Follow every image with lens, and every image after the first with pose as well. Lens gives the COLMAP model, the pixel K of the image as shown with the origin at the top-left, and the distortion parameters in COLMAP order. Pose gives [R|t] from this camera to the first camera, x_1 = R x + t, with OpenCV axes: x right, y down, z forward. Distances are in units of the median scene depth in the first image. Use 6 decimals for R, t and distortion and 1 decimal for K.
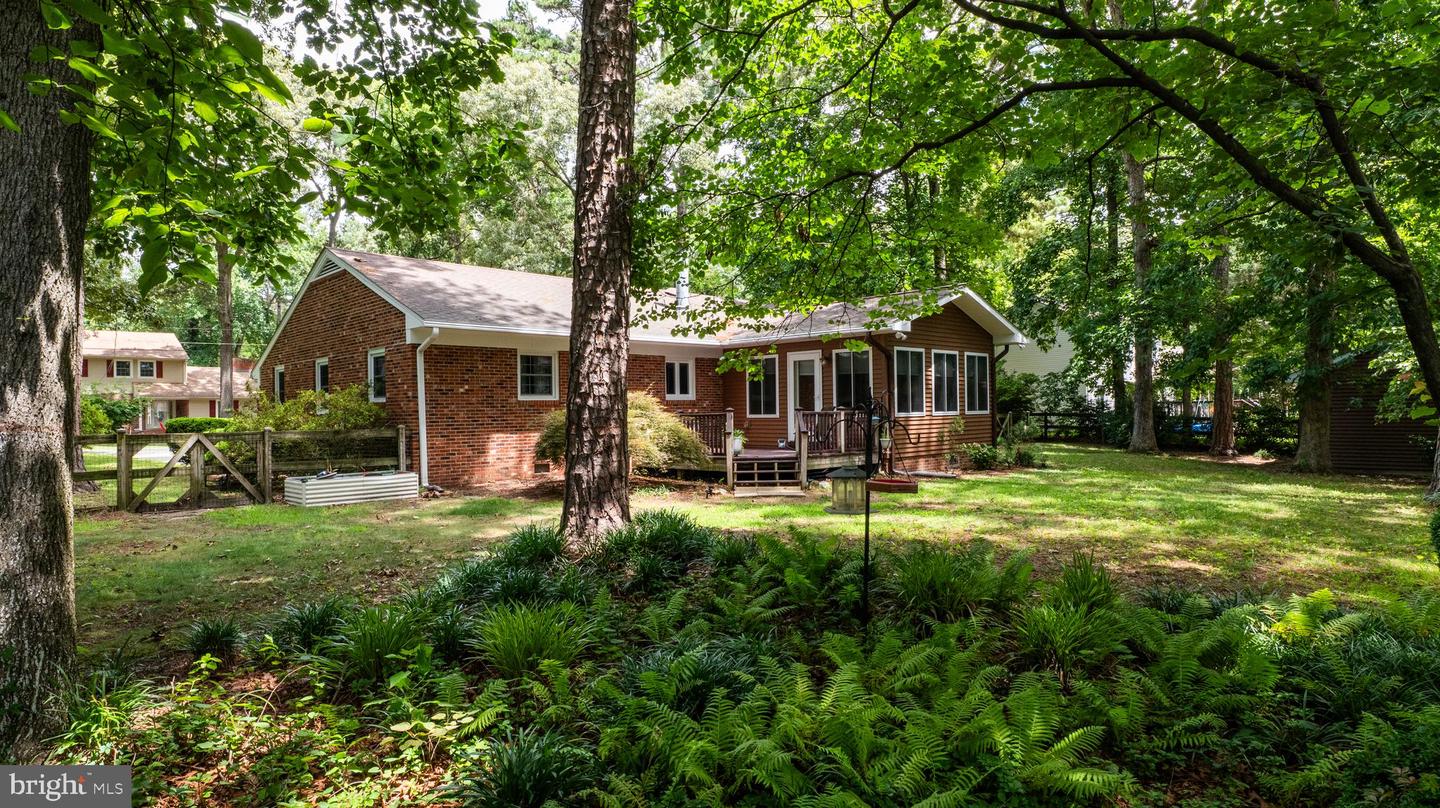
lens RADIAL K [[792.3, 0, 720.4], [0, 792.3, 406.9], [0, 0, 1]] dist [0.002614, 0.000094]
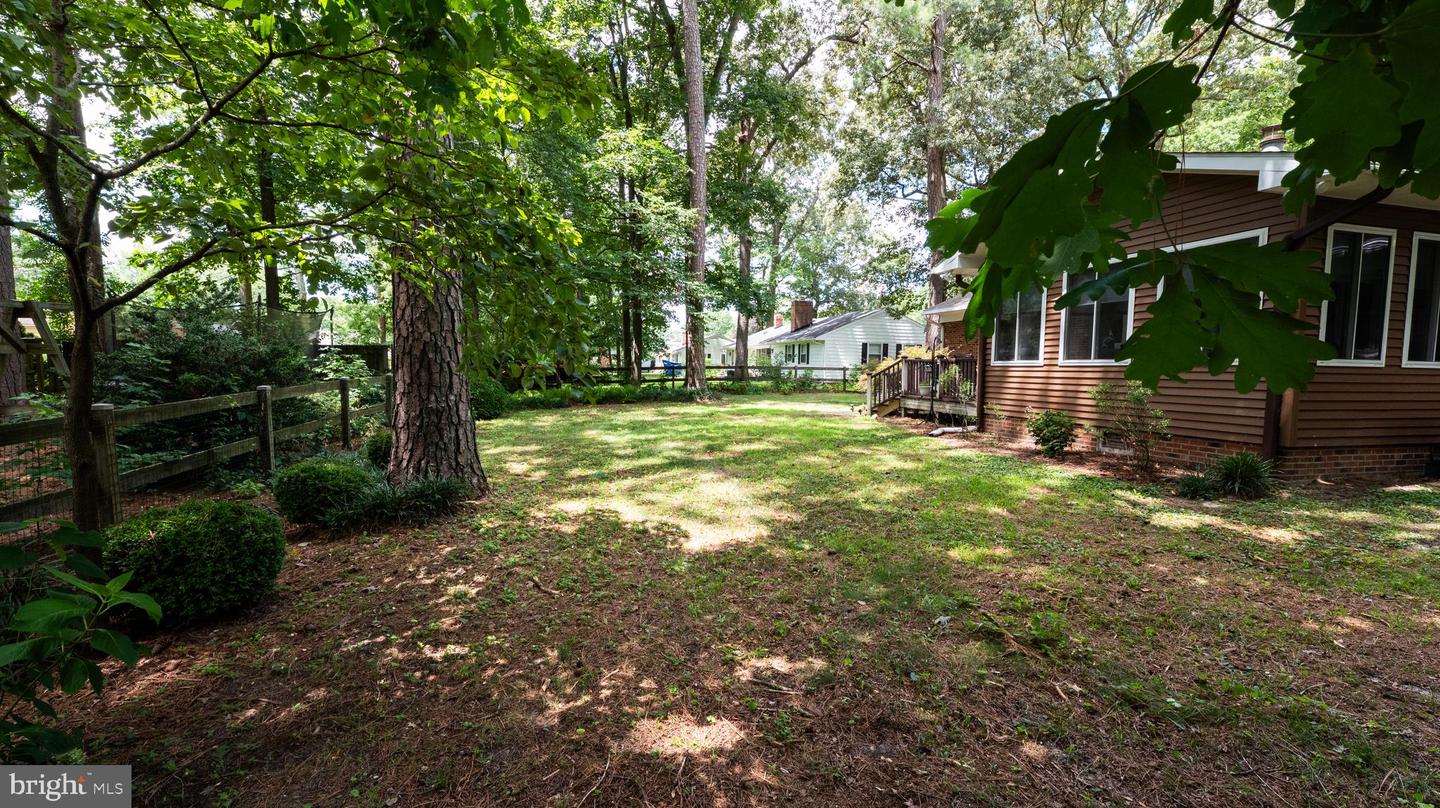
lens RADIAL K [[572.0, 0, 716.9], [0, 572.0, 407.6], [0, 0, 1]] dist [0.000172, 0.000005]
pose [[-0.489856, 0.069781, -0.869006, 0.842279], [-0.003856, 0.996608, 0.082201, 0.007687], [0.871795, 0.043618, -0.487925, 0.981383]]
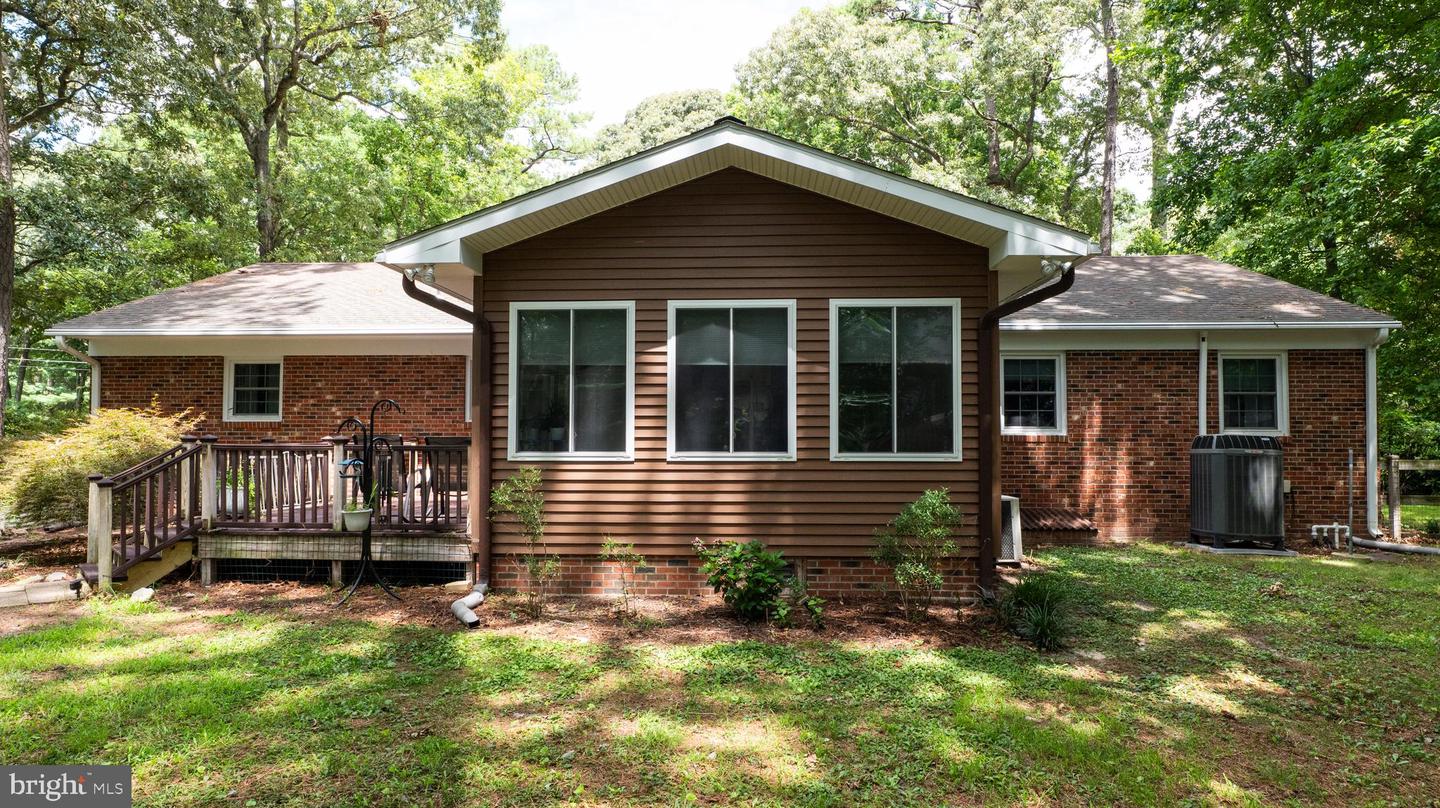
lens RADIAL K [[811.3, 0, 719.2], [0, 811.3, 401.1], [0, 0, 1]] dist [0.000197, -0.000017]
pose [[0.673765, -0.017141, -0.738747, 0.595469], [-0.009577, 0.999444, -0.031924, -0.006884], [0.738884, 0.028584, 0.673226, 0.732799]]
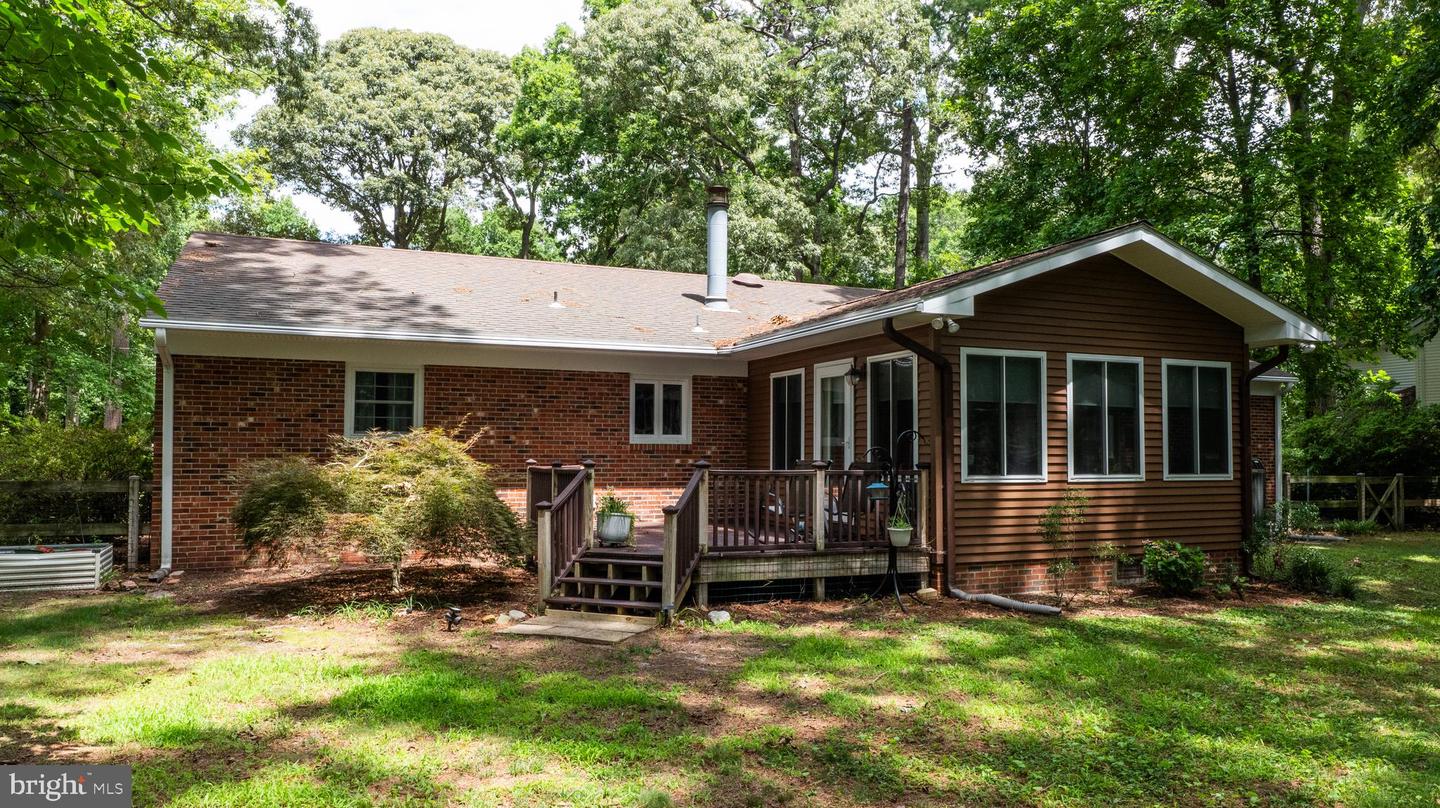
lens RADIAL K [[966.0, 0, 719.9], [0, 966.0, 407.6], [0, 0, 1]] dist [-0.004083, -0.000403]
pose [[0.931699, 0.001723, -0.363227, 0.283565], [-0.017445, 0.999047, -0.040009, -0.008151], [0.362812, 0.043613, 0.930841, 0.333044]]
